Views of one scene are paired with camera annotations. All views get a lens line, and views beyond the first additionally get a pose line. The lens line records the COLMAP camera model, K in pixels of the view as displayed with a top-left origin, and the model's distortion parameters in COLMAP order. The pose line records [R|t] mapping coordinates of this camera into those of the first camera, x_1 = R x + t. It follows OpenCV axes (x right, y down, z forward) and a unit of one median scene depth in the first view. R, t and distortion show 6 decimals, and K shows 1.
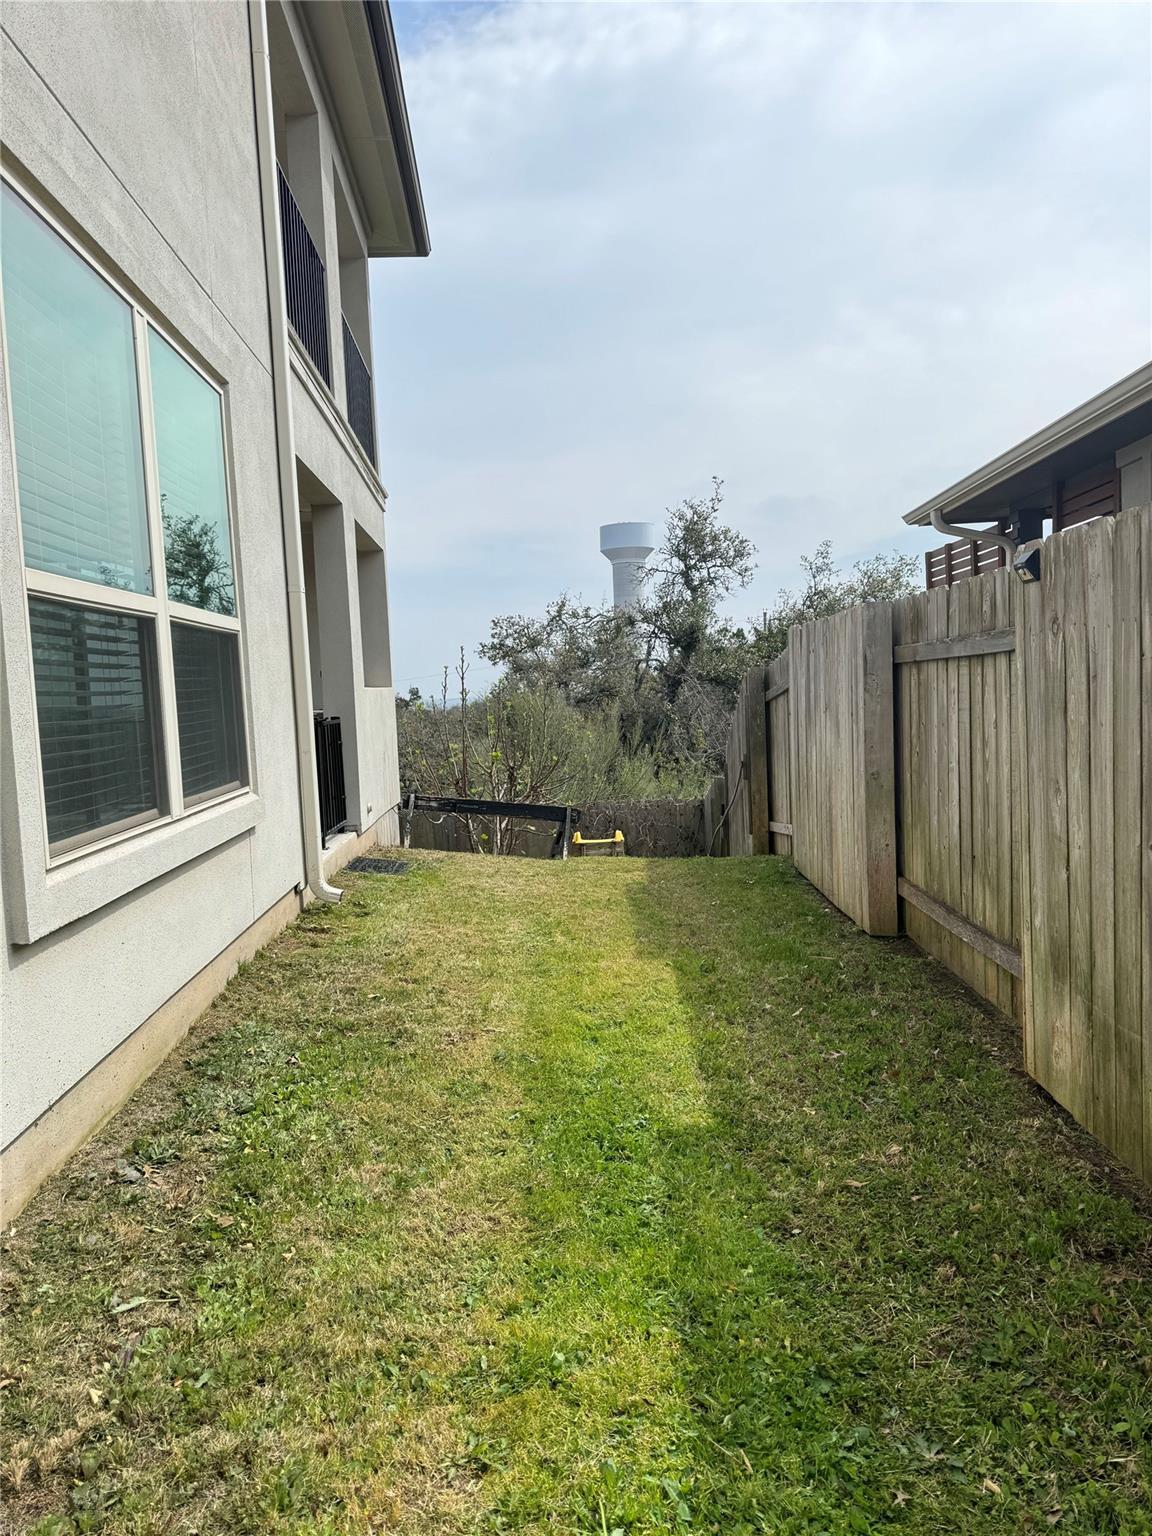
lens RADIAL K [[1077.6, 0, 570.4], [0, 1077.6, 769.2], [0, 0, 1]] dist [0.086499, -0.098294]
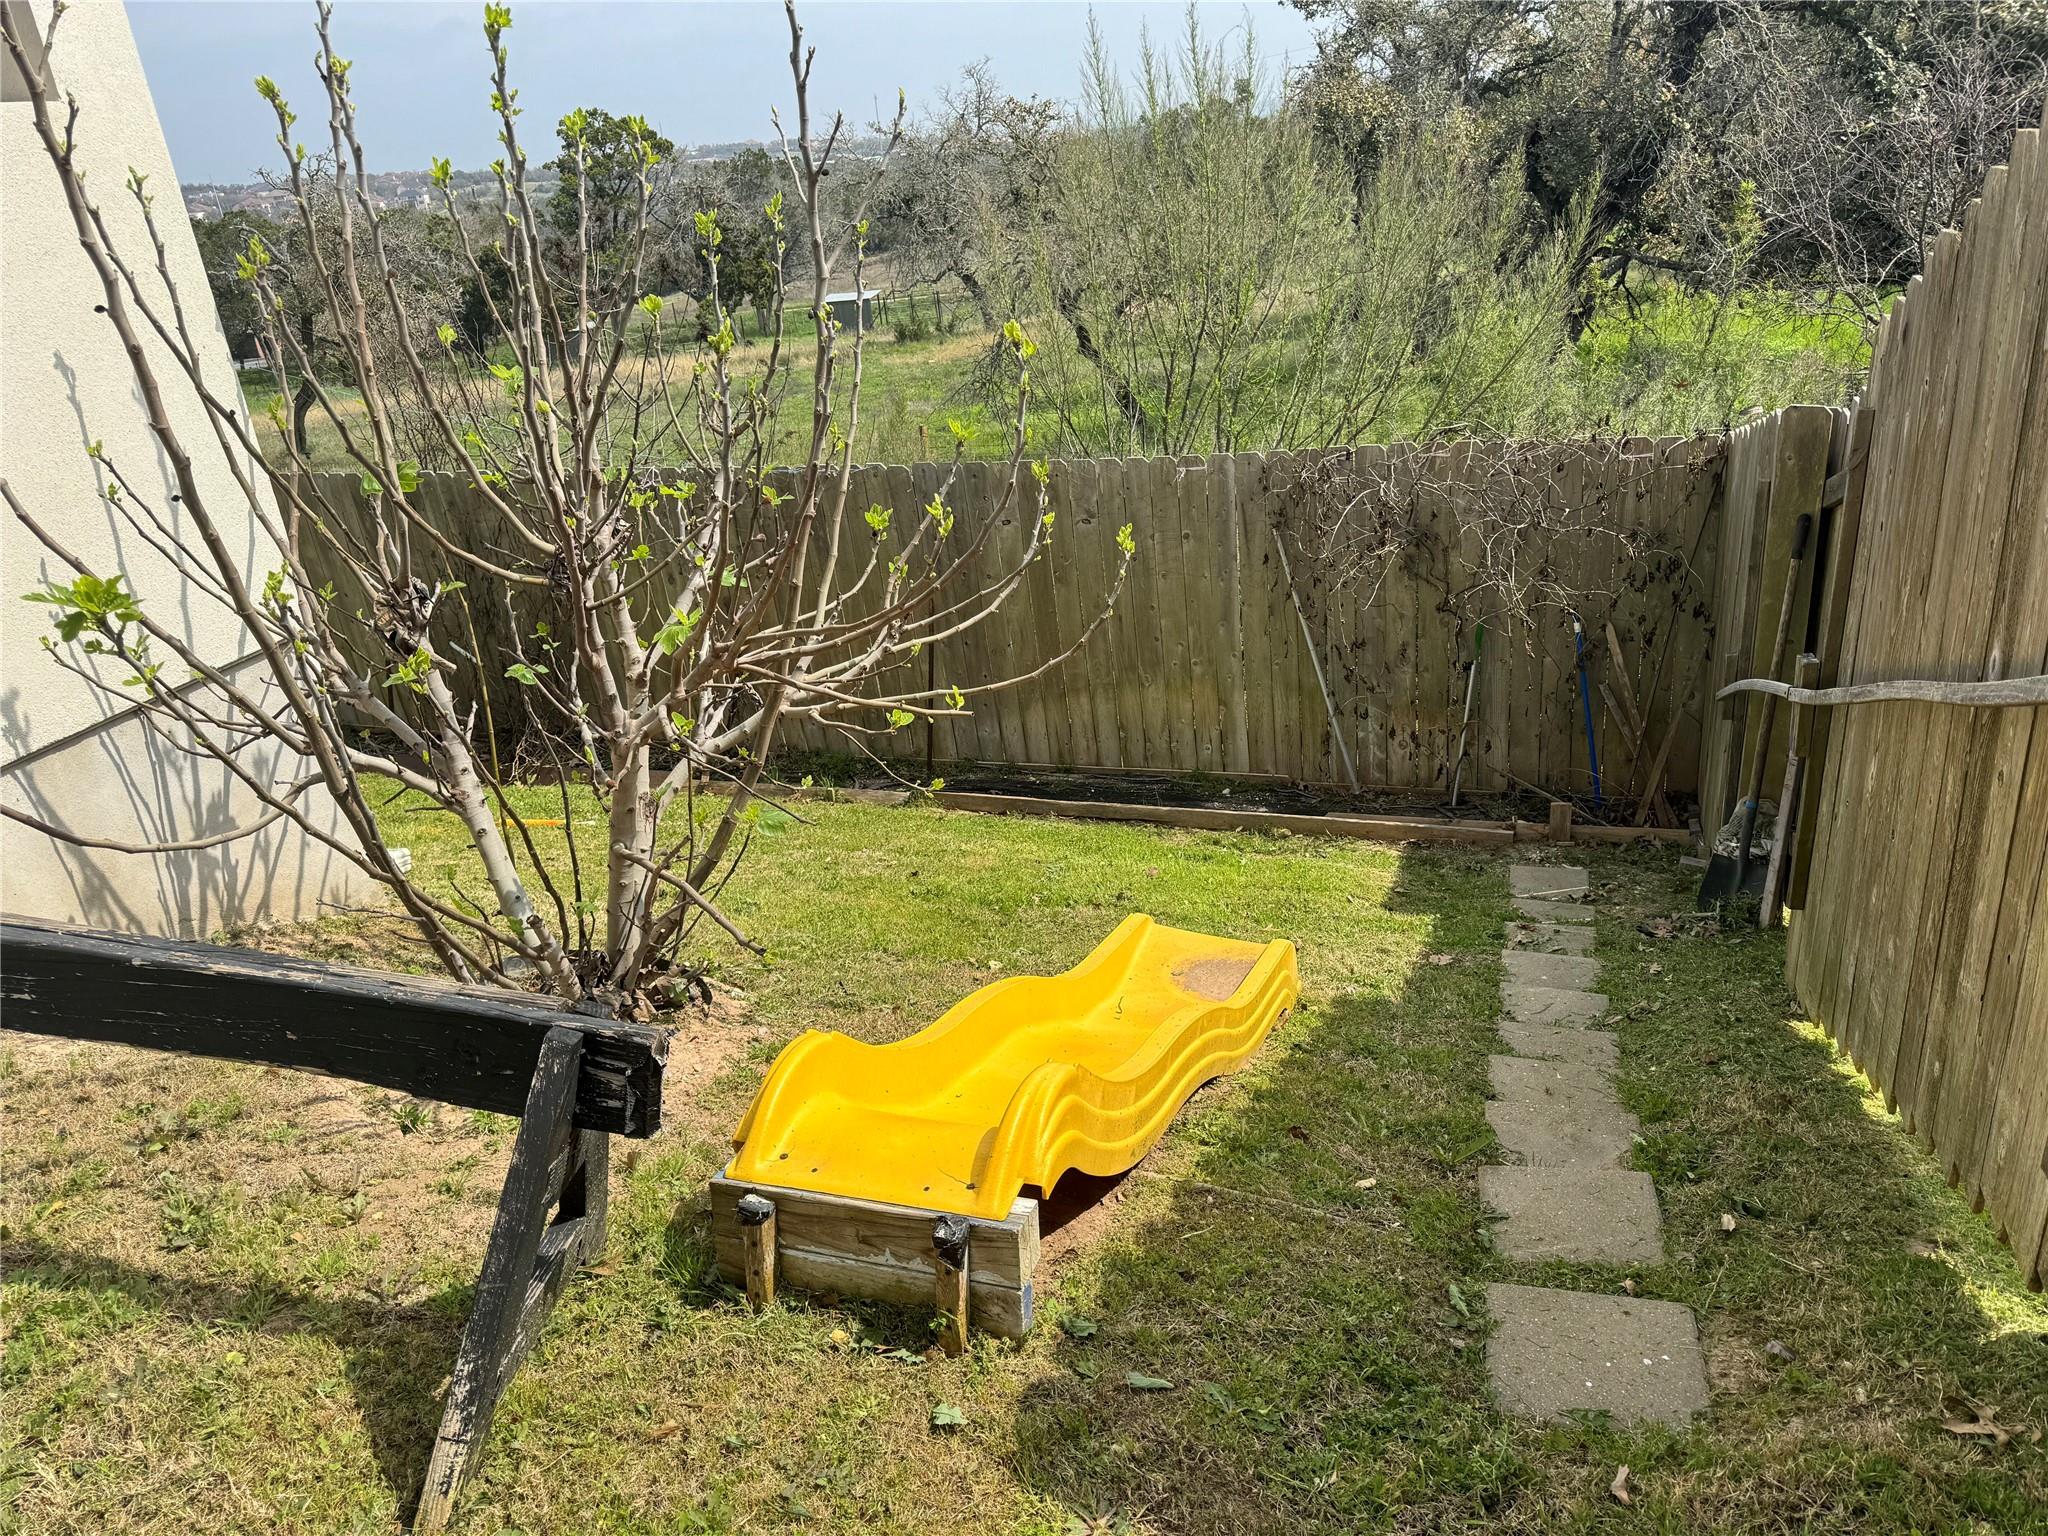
lens RADIAL K [[1436.8, 0, 1016.2], [0, 1436.8, 772.7], [0, 0, 1]] dist [0.086499, -0.098294]
pose [[0.950274, 0.072508, -0.302857, 0.047980], [0.041313, 0.934569, 0.353375, -0.027114], [0.308663, -0.348315, 0.885101, 0.408149]]
